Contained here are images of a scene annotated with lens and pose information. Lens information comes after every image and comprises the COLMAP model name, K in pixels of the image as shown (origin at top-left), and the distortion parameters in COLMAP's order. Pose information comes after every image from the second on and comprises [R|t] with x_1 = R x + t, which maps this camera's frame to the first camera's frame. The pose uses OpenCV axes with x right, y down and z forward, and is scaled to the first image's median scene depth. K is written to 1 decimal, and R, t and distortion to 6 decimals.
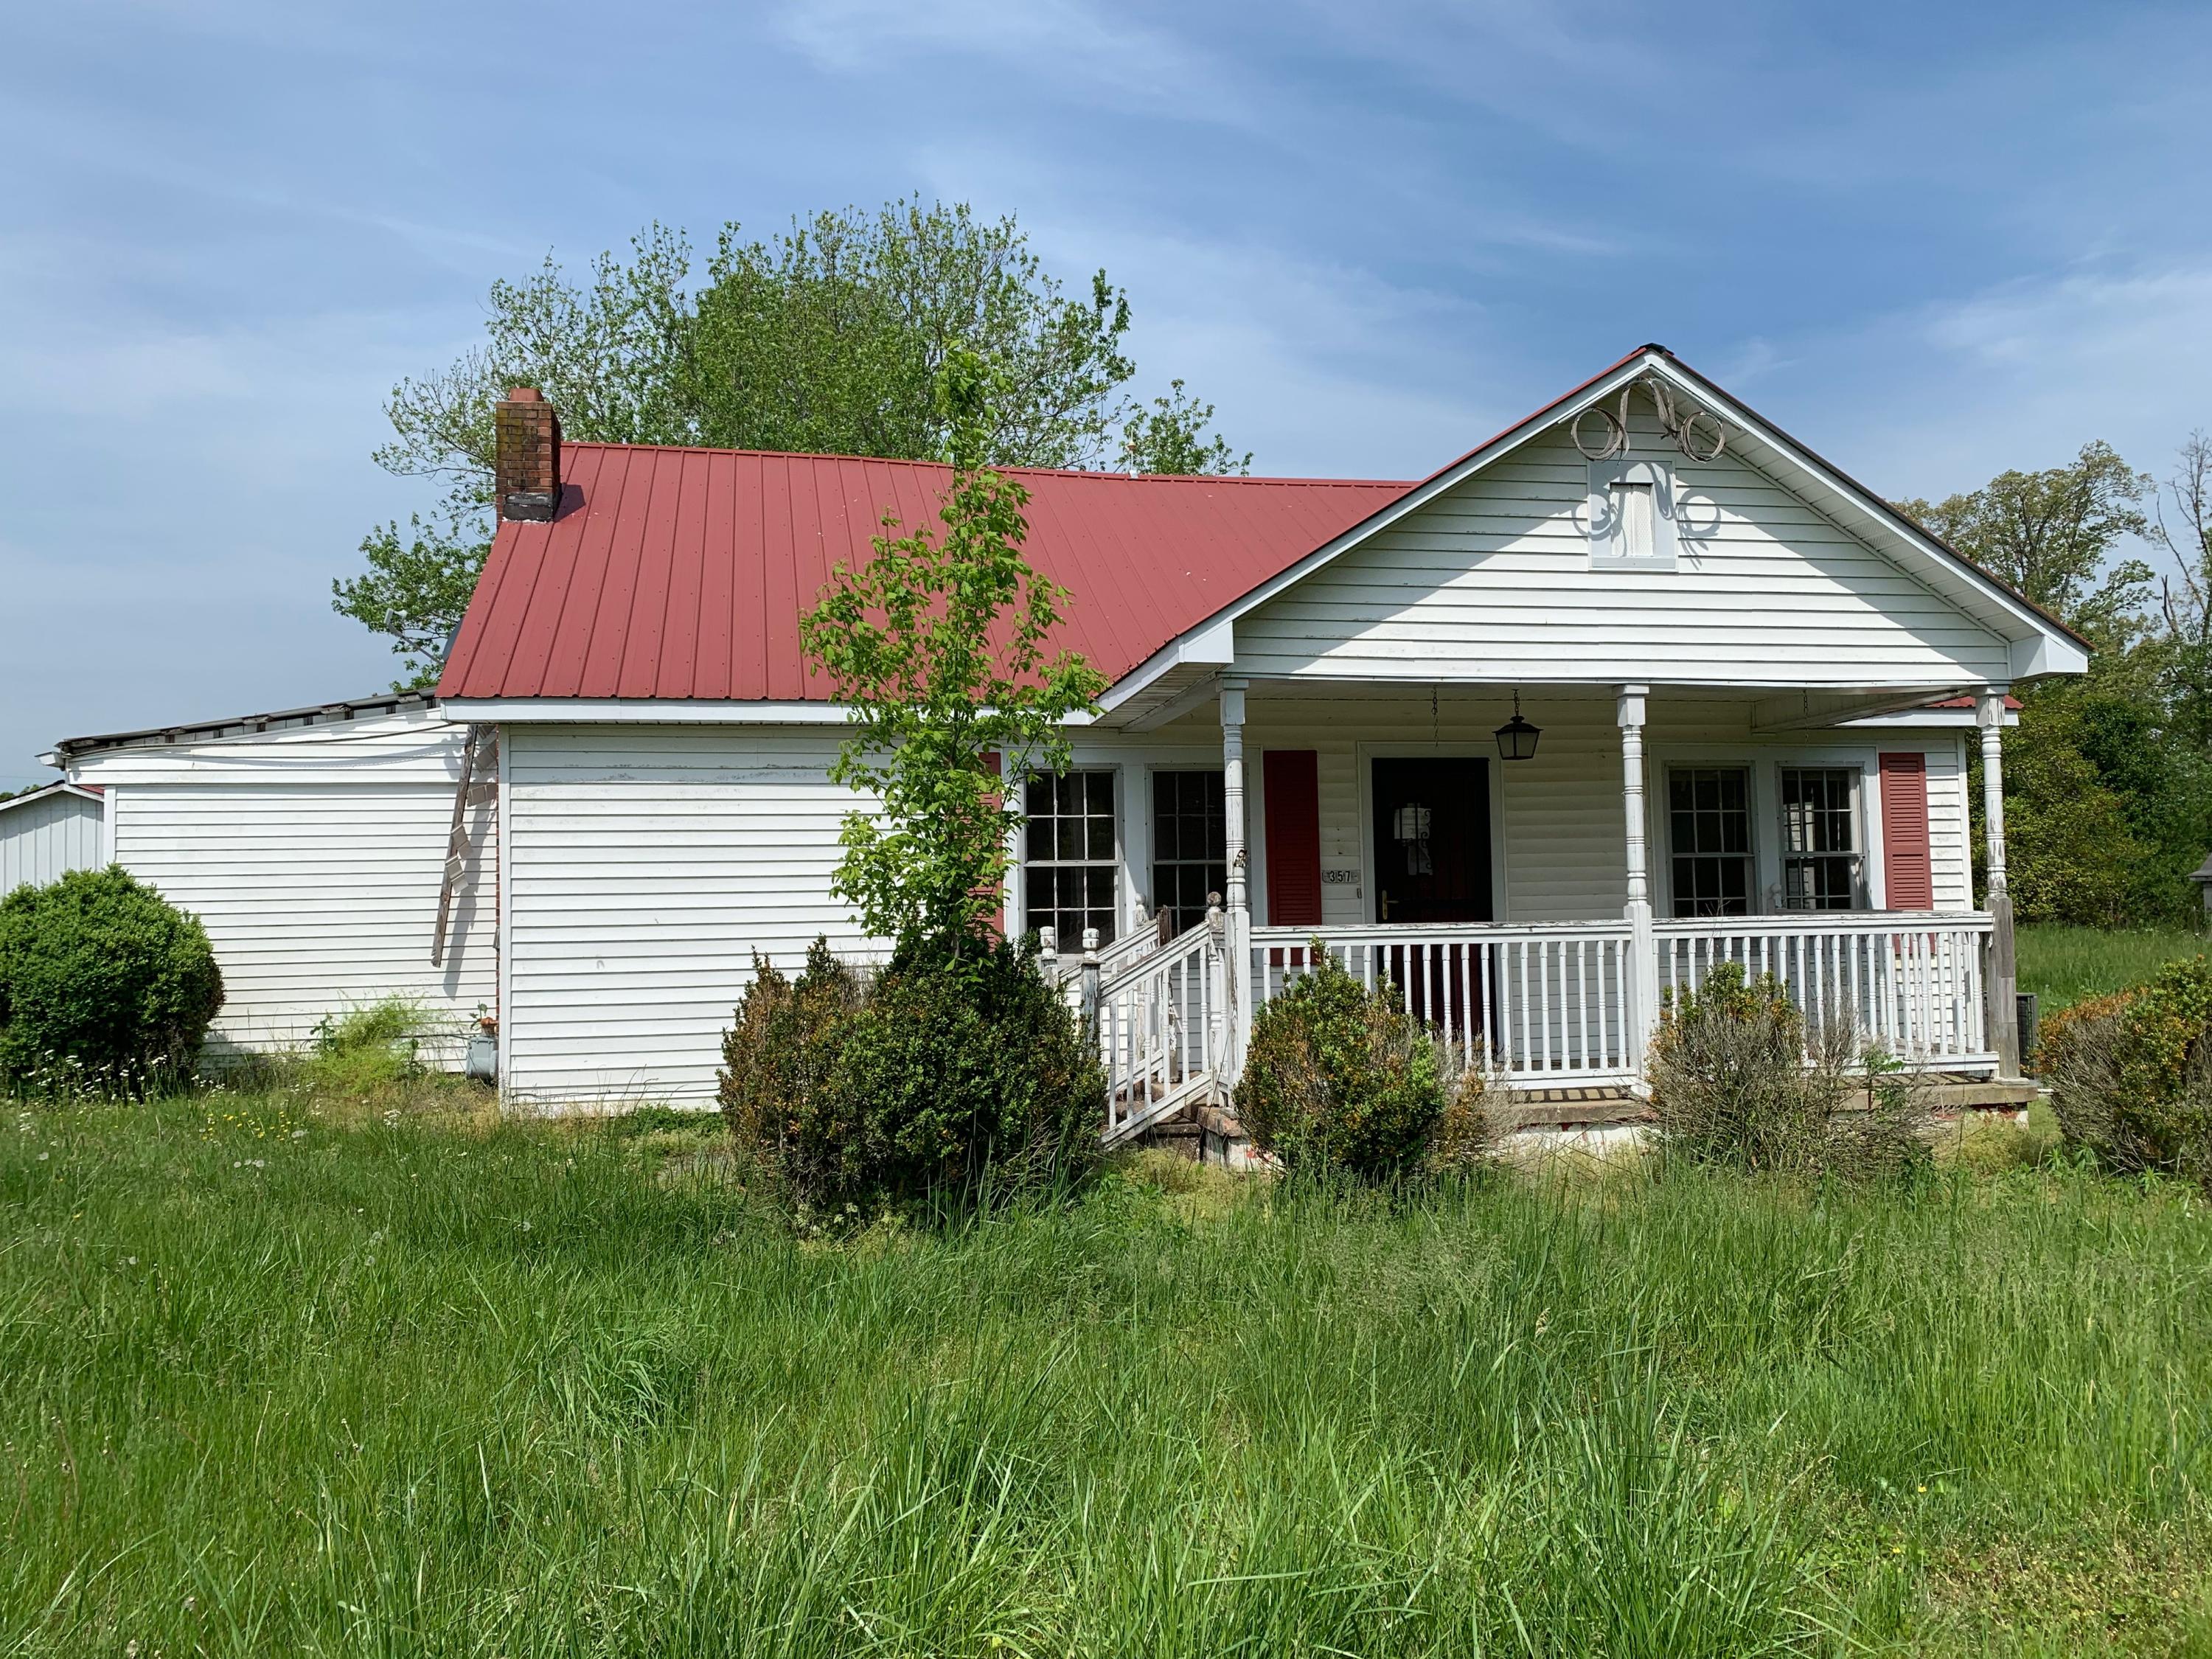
lens RADIAL K [[1666.6, 0, 1106.0], [0, 1666.6, 829.5], [0, 0, 1]] dist [0.047410, -0.001209]
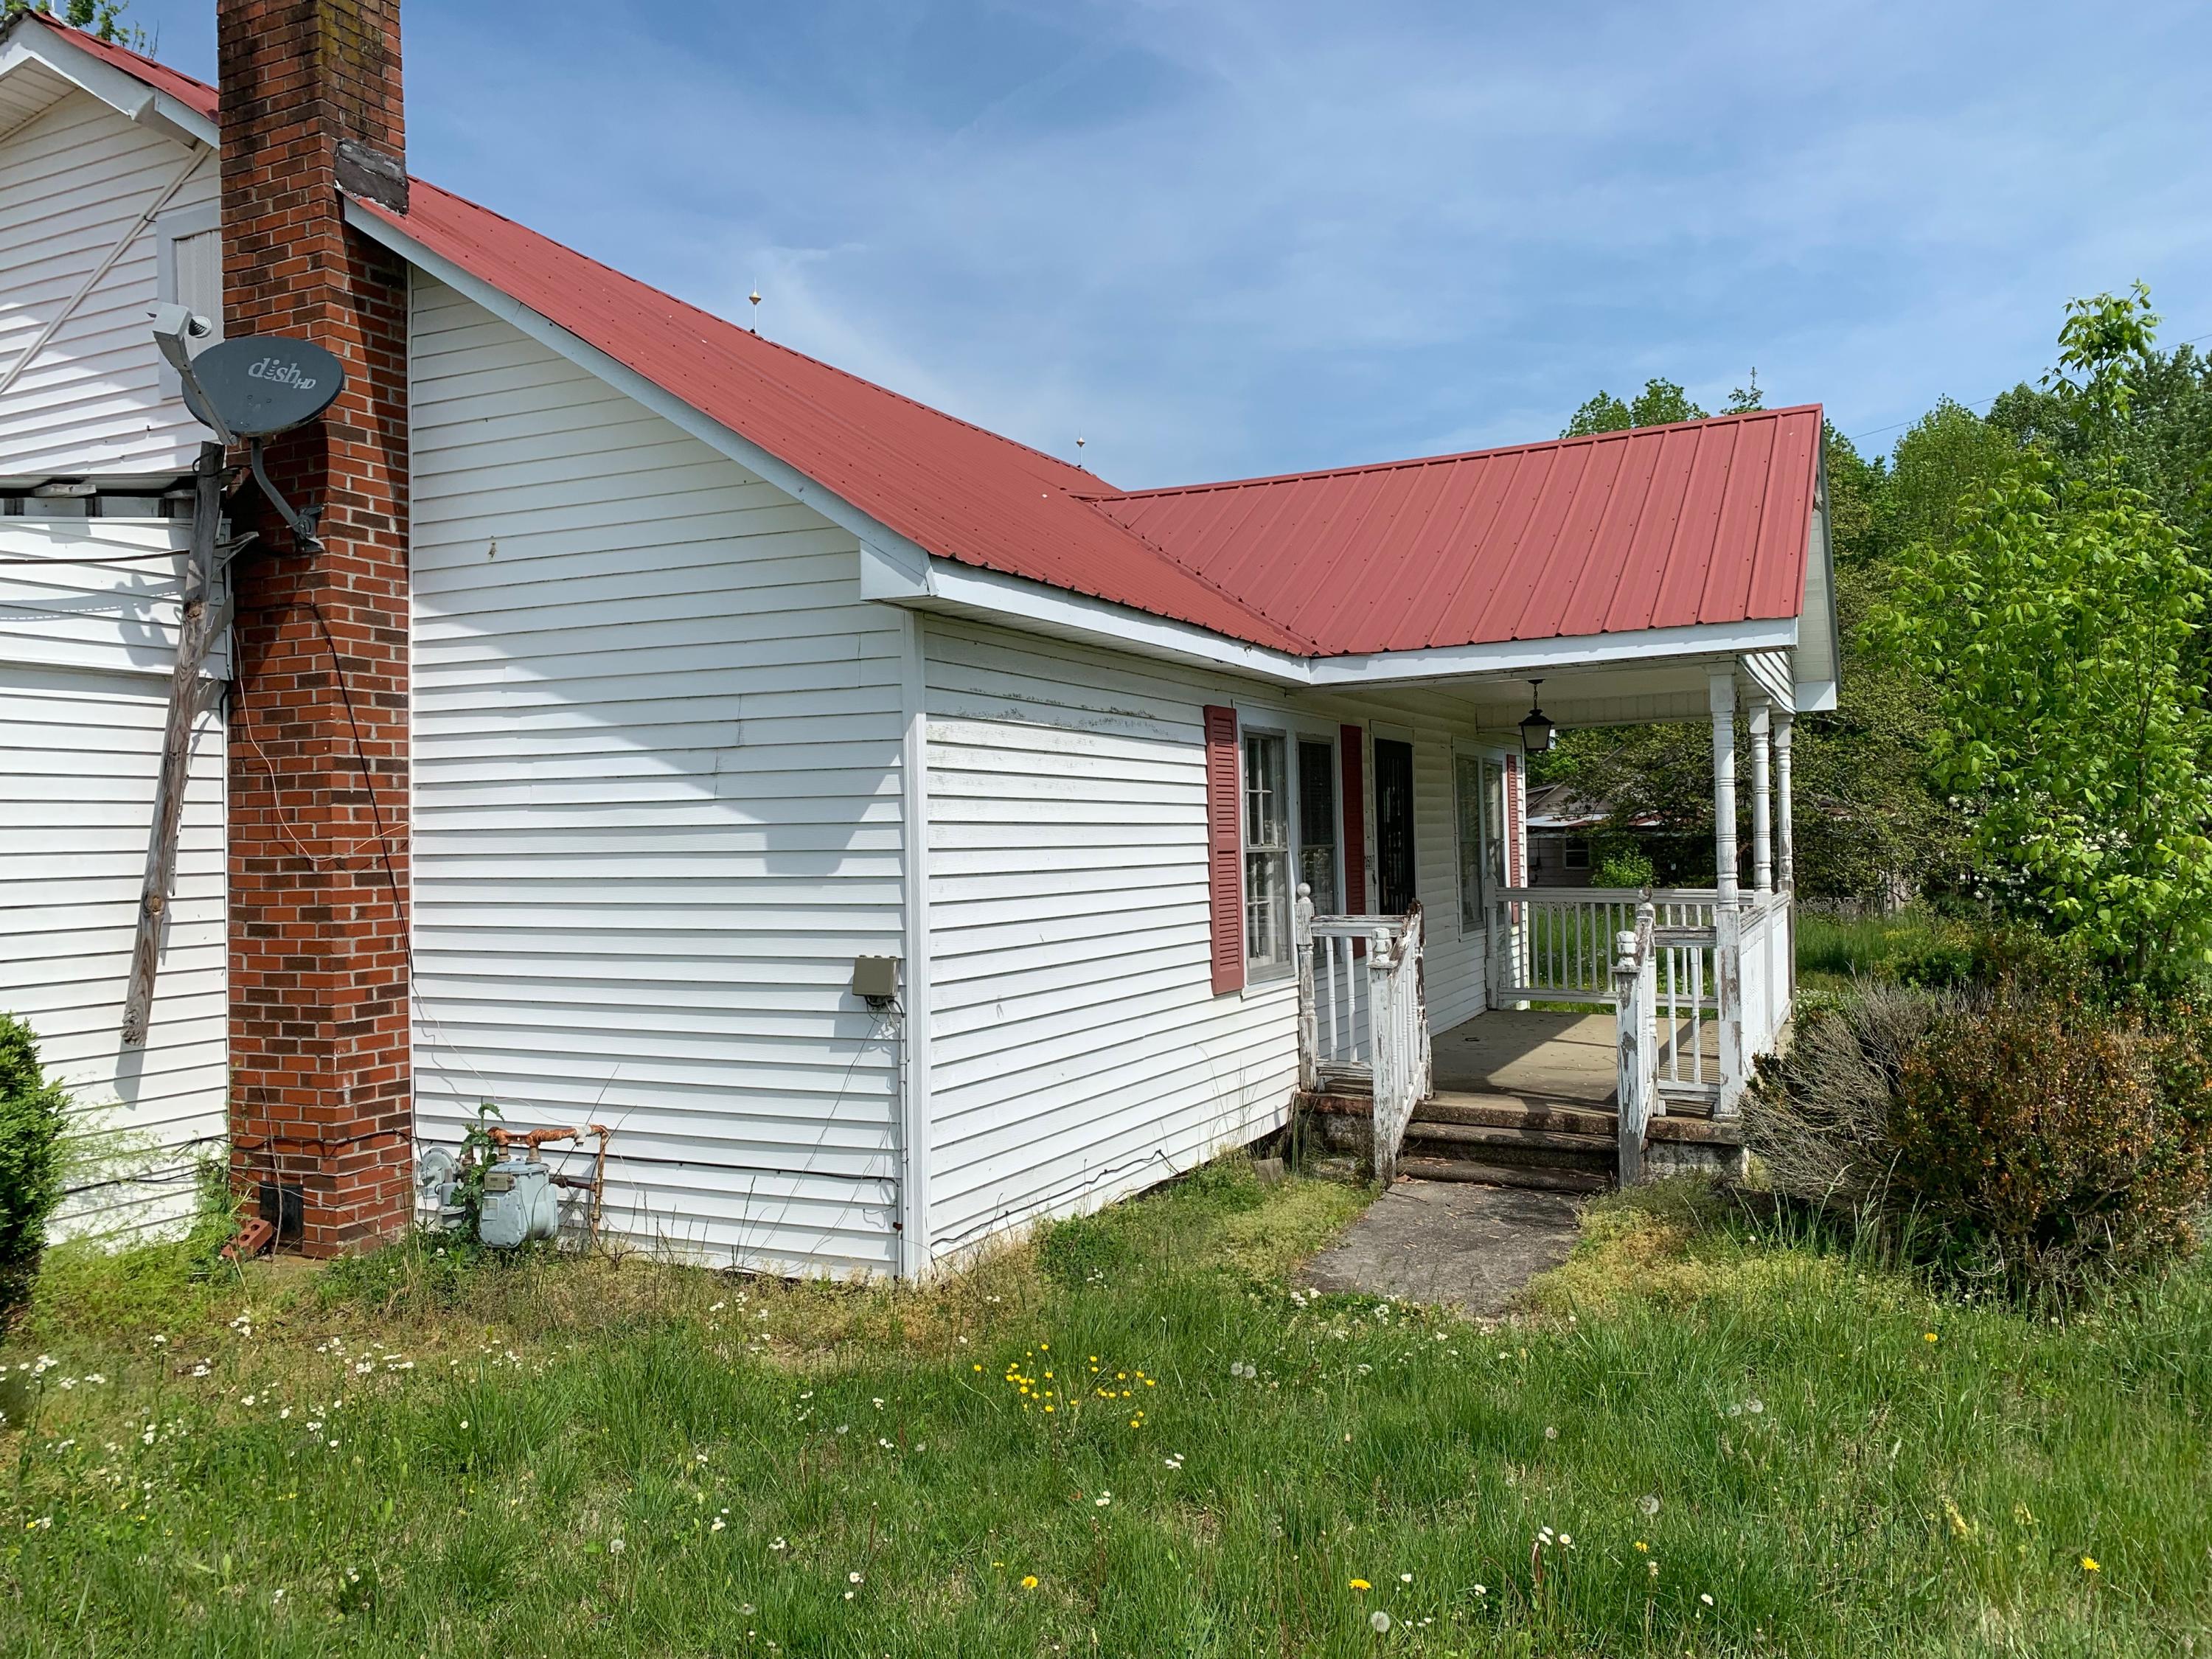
lens RADIAL K [[1684.8, 0, 1104.0], [0, 1684.8, 814.2], [0, 0, 1]] dist [0.058907, -0.047374]
pose [[0.615771, 0.019191, 0.787692, -0.630385], [-0.033543, 0.999436, 0.001872, 0.003597], [-0.787211, -0.027574, 0.616067, 0.475055]]
